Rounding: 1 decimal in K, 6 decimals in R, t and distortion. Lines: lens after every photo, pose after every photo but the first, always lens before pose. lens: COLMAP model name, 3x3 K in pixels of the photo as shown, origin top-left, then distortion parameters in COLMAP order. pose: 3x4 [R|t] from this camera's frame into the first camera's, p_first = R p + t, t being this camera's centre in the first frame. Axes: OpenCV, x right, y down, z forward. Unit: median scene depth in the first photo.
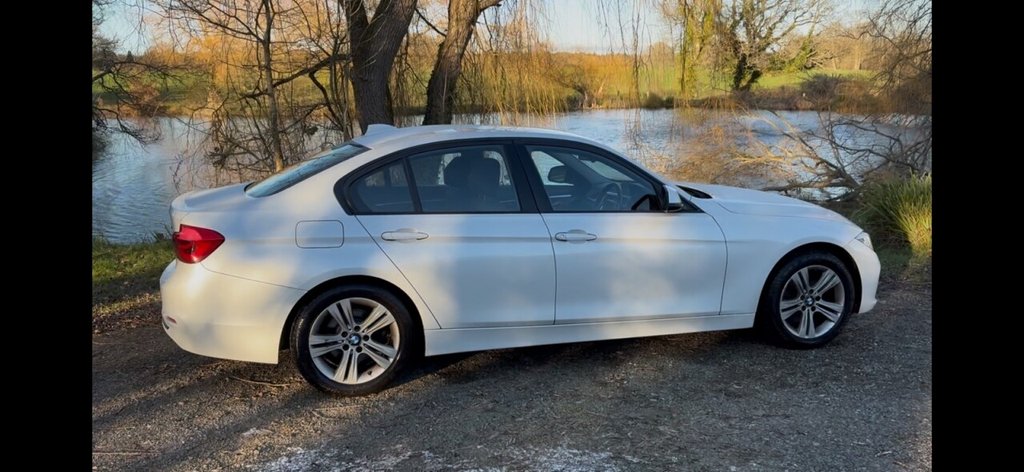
lens RADIAL K [[762.4, 0, 516.1], [0, 762.4, 228.0], [0, 0, 1]] dist [0.034284, -0.020852]
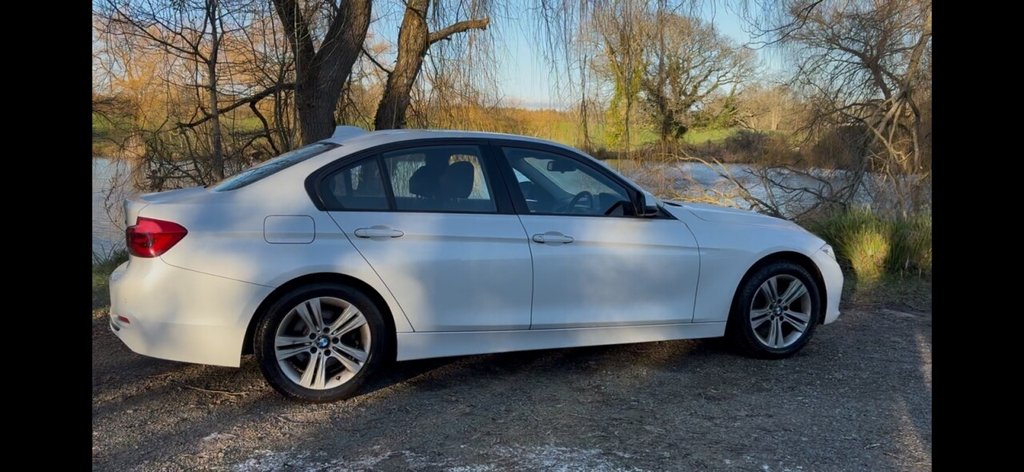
lens RADIAL K [[762.4, 0, 513.4], [0, 762.4, 229.4], [0, 0, 1]] dist [0.034284, -0.020852]
pose [[0.996189, 0.012227, 0.086356, -0.056379], [-0.006637, 0.997881, -0.064732, 0.062536], [-0.086964, 0.063912, 0.994159, 0.027068]]
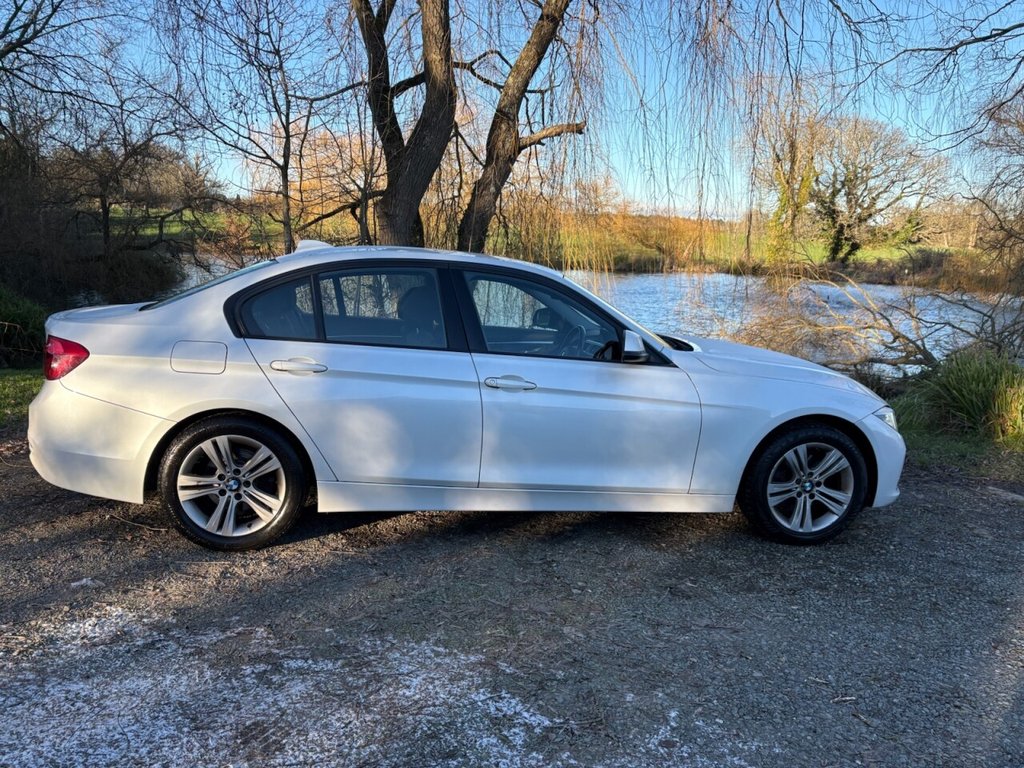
lens RADIAL K [[766.5, 0, 509.1], [0, 766.5, 379.4], [0, 0, 1]] dist [0.023660, -0.001637]
pose [[0.991324, 0.072483, -0.109646, 0.167428], [-0.073447, 0.997288, -0.004775, 0.010387], [0.109002, 0.012786, 0.993959, 0.170071]]
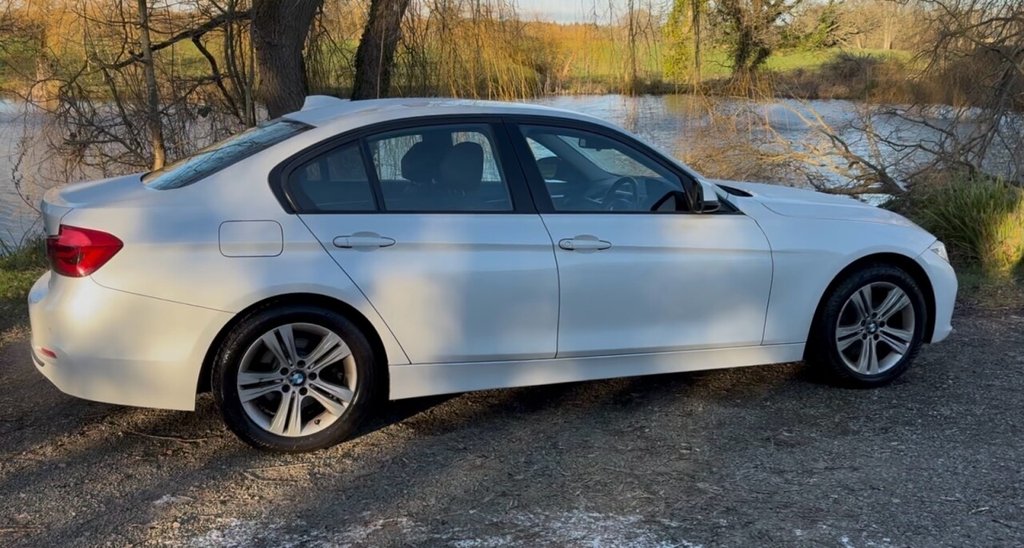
lens RADIAL K [[994.8, 0, 527.1], [0, 994.8, 270.3], [0, 0, 1]] dist [0.030370, 0.000000]
pose [[0.997308, -0.000671, 0.073326, -0.052891], [-0.000827, 0.999791, 0.020404, 0.017344], [-0.073325, -0.020409, 0.997099, -0.001294]]
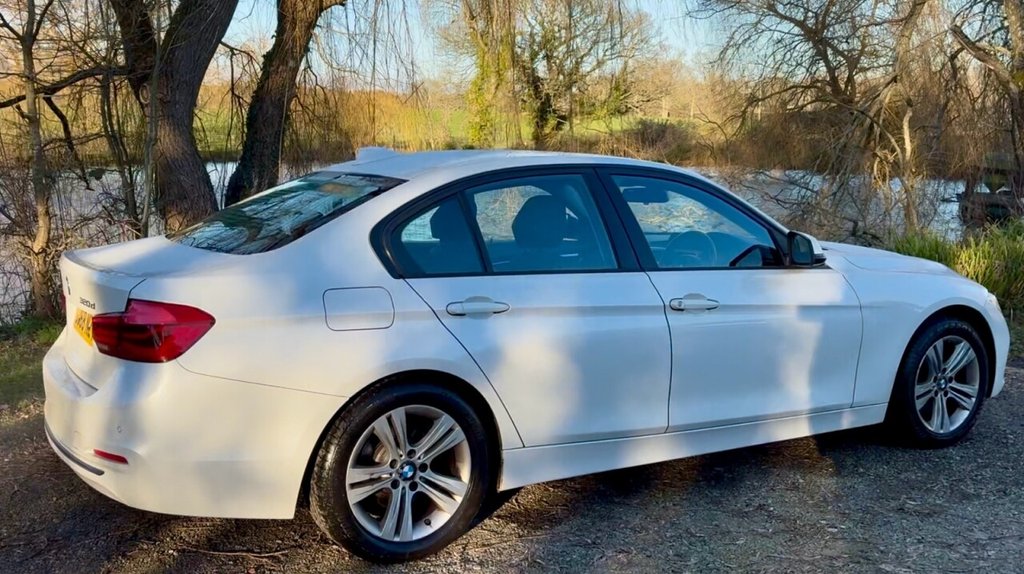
lens RADIAL K [[1008.0, 0, 493.4], [0, 1008.0, 271.7], [0, 0, 1]] dist [0.027379, 0.000000]
pose [[0.970959, -0.019966, 0.238410, -0.320005], [0.030873, 0.998636, -0.042103, 0.014668], [-0.237244, 0.048241, 0.970251, 0.136960]]
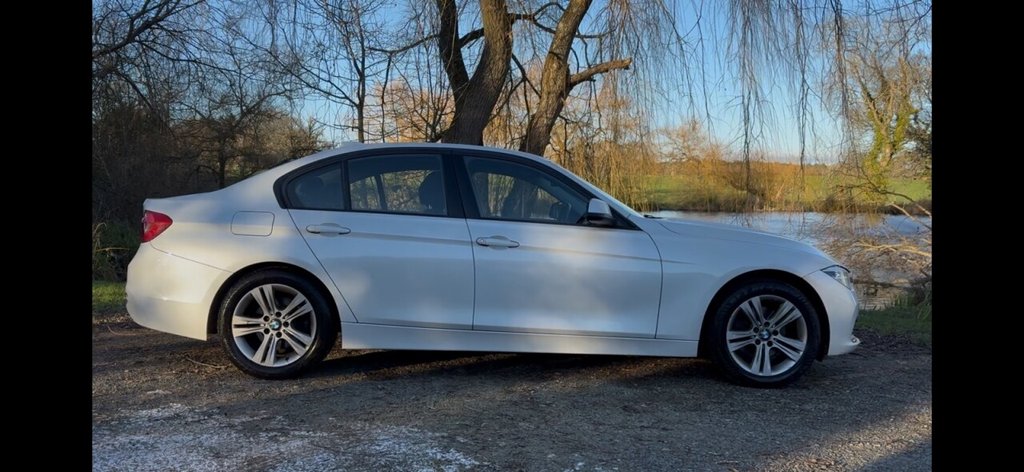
lens RADIAL K [[762.4, 0, 515.3], [0, 762.4, 229.8], [0, 0, 1]] dist [0.034284, -0.020852]
pose [[0.972003, 0.038501, -0.231792, 0.333107], [-0.068607, 0.990000, -0.123258, 0.116177], [0.224729, 0.135710, 0.964925, 0.028026]]
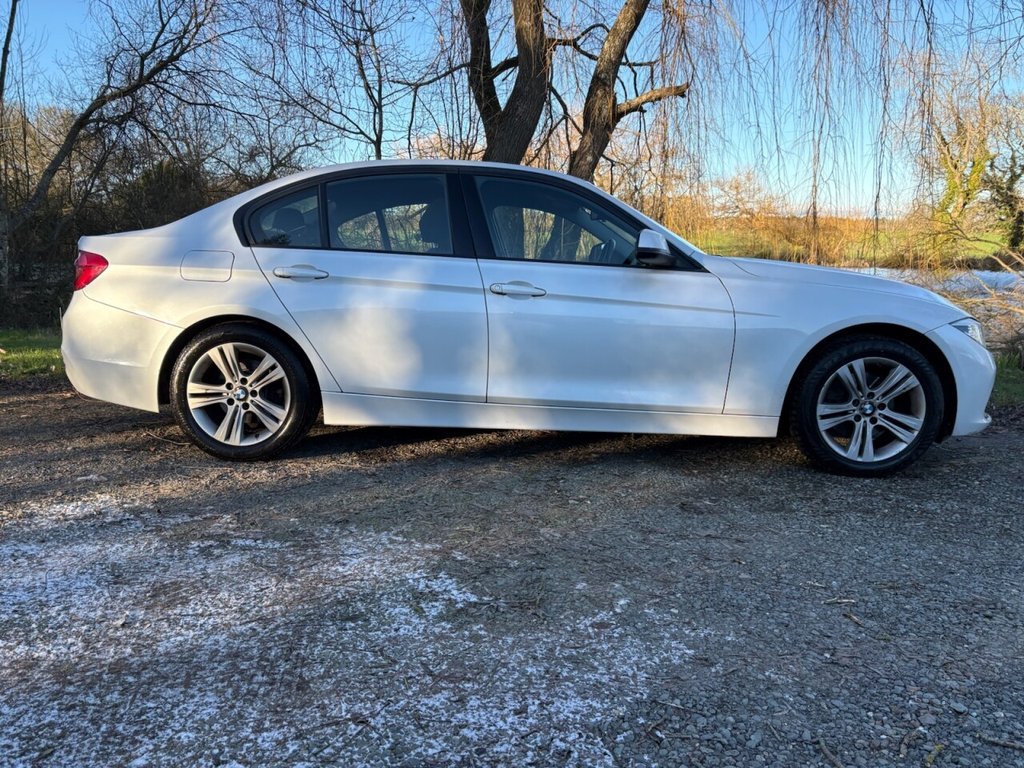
lens RADIAL K [[766.5, 0, 512.0], [0, 766.5, 381.6], [0, 0, 1]] dist [0.023660, -0.001637]
pose [[0.956151, 0.068667, -0.284709, 0.299983], [-0.071540, 0.997438, 0.000309, 0.103942], [0.284001, 0.020073, 0.958614, 0.249717]]
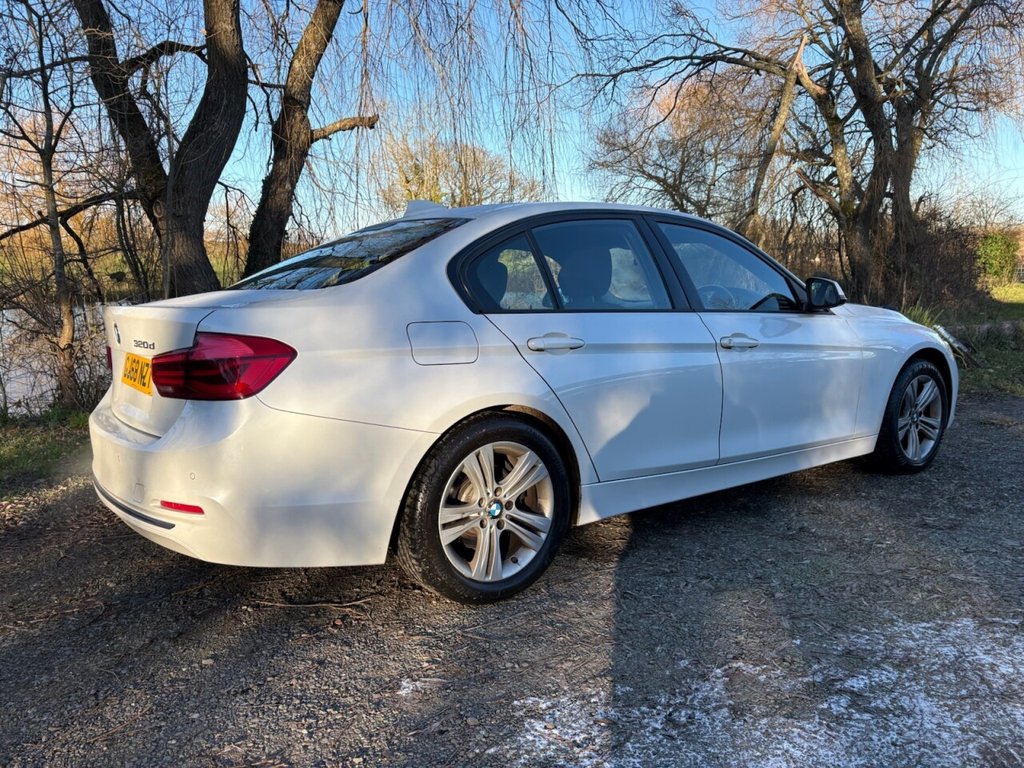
lens RADIAL K [[766.5, 0, 519.2], [0, 766.5, 384.5], [0, 0, 1]] dist [0.023660, -0.001637]
pose [[0.934436, -0.053378, 0.352109, -0.384778], [0.067882, 0.997273, -0.028964, 0.058926], [-0.349602, 0.050967, 0.935511, 0.370347]]
